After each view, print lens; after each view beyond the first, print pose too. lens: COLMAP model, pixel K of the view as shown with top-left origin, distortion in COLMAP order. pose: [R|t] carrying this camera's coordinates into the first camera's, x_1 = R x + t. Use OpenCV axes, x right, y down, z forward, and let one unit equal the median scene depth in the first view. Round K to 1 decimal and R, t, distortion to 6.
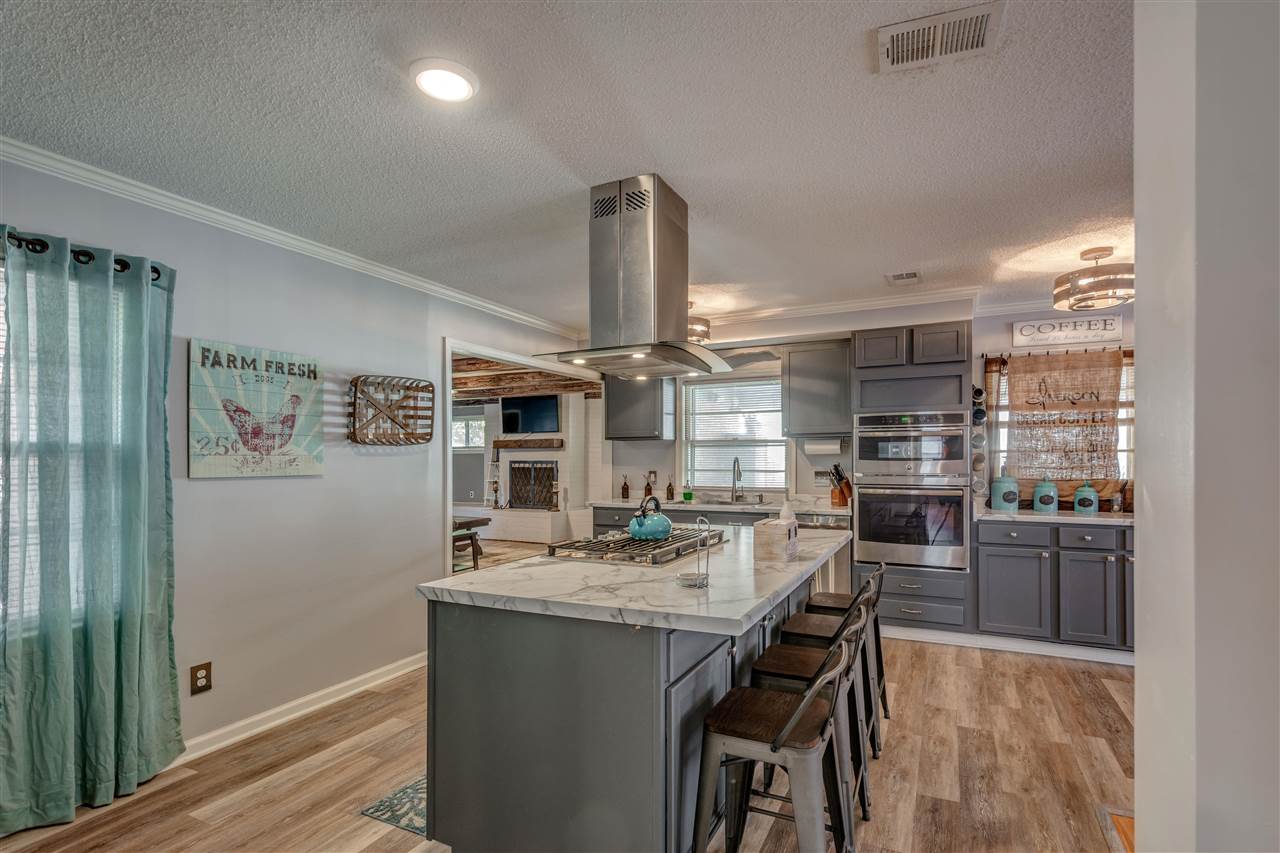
lens RADIAL K [[589.8, 0, 651.1], [0, 589.8, 458.1], [0, 0, 1]] dist [-0.001450, -0.001947]
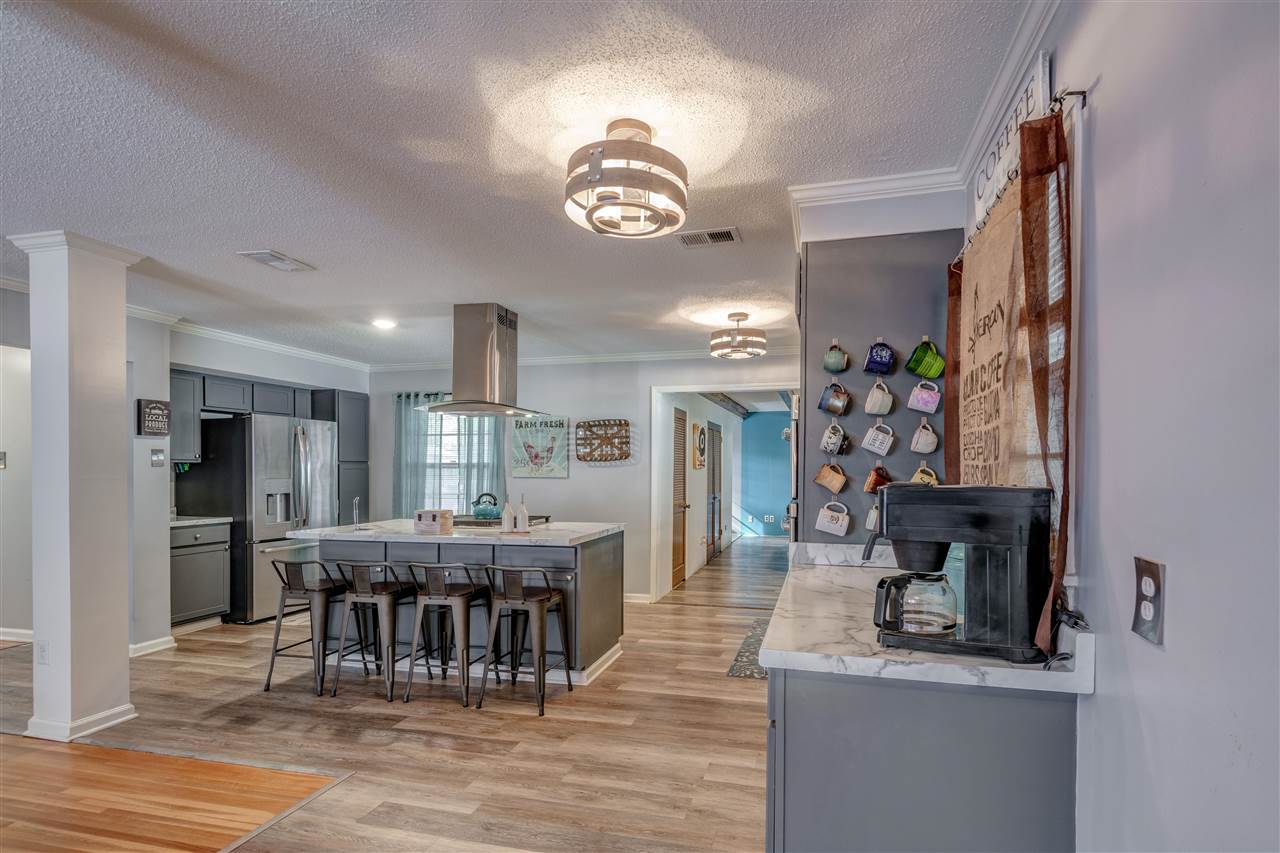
lens RADIAL K [[589.8, 0, 704.4], [0, 589.8, 471.6], [0, 0, 1]] dist [-0.001450, -0.001947]
pose [[0.257581, 0.010721, -0.966197, 1.183249], [-0.000391, 0.999940, 0.010991, -0.009460], [0.966257, -0.002453, 0.257570, 0.795368]]
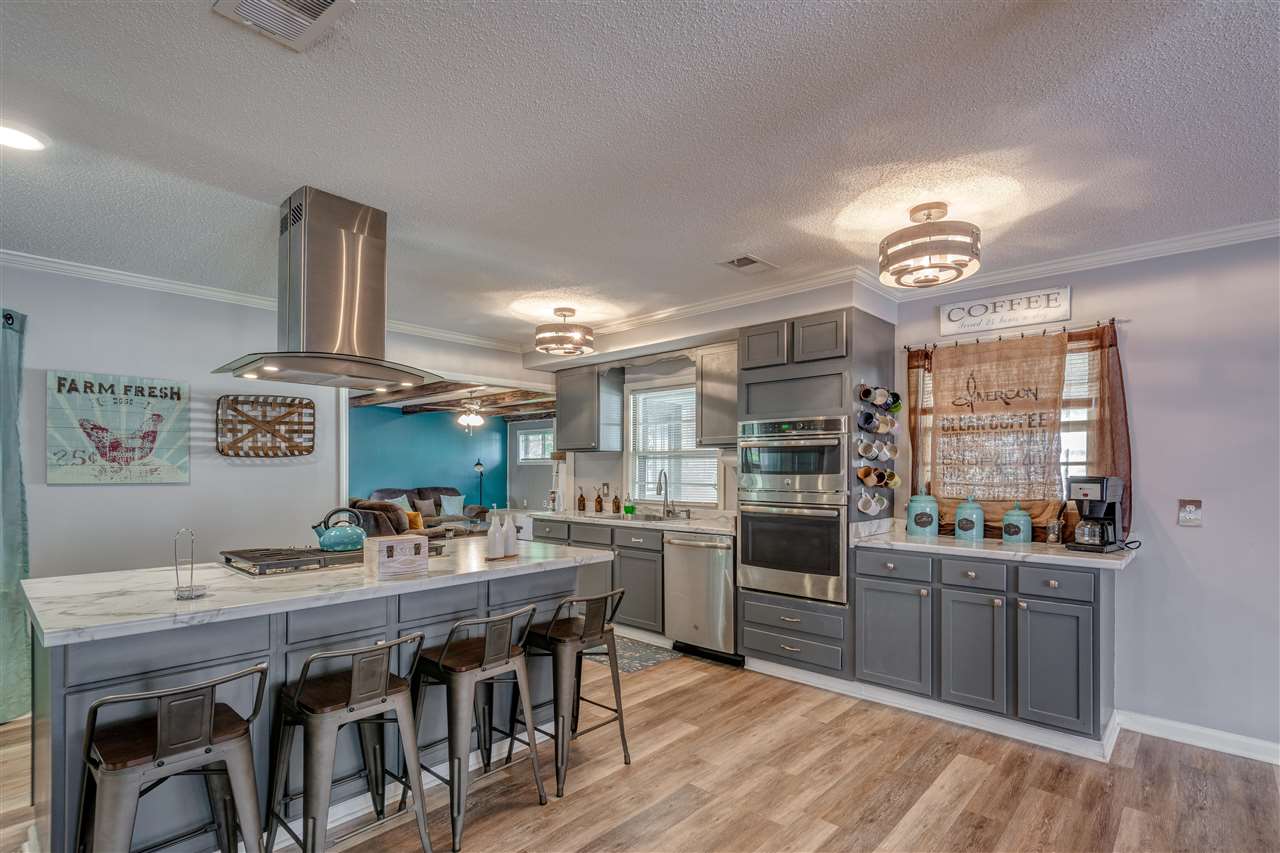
lens RADIAL K [[589.8, 0, 646.6], [0, 589.8, 471.1], [0, 0, 1]] dist [-0.001450, -0.001947]
pose [[0.960872, 0.006059, -0.276925, 0.529381], [-0.005354, 0.999980, 0.003304, -0.002432], [0.276939, -0.001692, 0.960886, 0.119906]]
